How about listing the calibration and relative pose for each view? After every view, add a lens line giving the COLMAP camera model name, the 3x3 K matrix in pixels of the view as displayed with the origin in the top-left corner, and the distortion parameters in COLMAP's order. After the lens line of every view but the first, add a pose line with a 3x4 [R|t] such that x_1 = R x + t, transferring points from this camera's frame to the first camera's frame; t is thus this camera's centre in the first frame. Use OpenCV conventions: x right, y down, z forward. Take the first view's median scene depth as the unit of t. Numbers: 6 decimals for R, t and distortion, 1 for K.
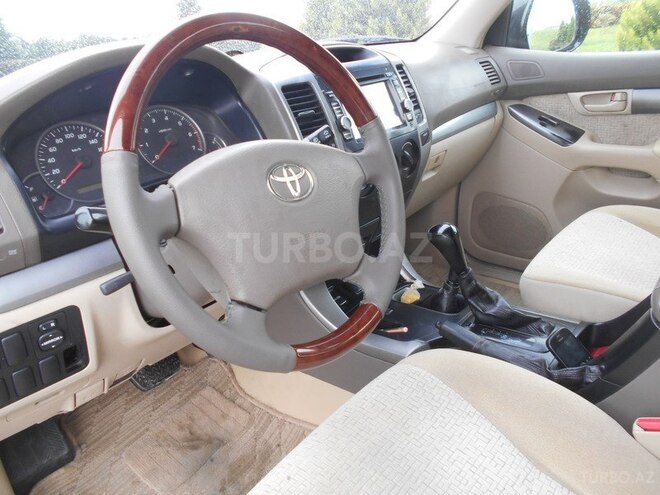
lens RADIAL K [[505.5, 0, 330.0], [0, 505.5, 247.5], [0, 0, 1]] dist [-0.011582, 0.002541]
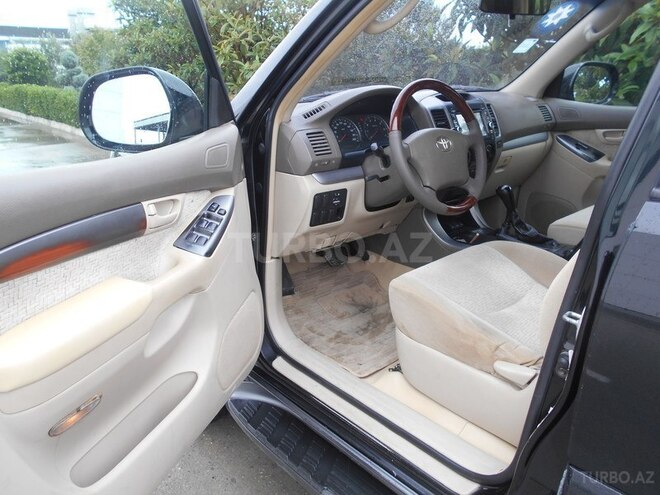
lens RADIAL K [[505.5, 0, 330.0], [0, 505.5, 247.5], [0, 0, 1]] dist [-0.011582, 0.002541]
pose [[0.986444, 0.103370, -0.127450, -0.124985], [-0.111336, 0.992145, -0.057029, 0.283931], [0.120554, 0.070446, 0.990204, -0.742654]]
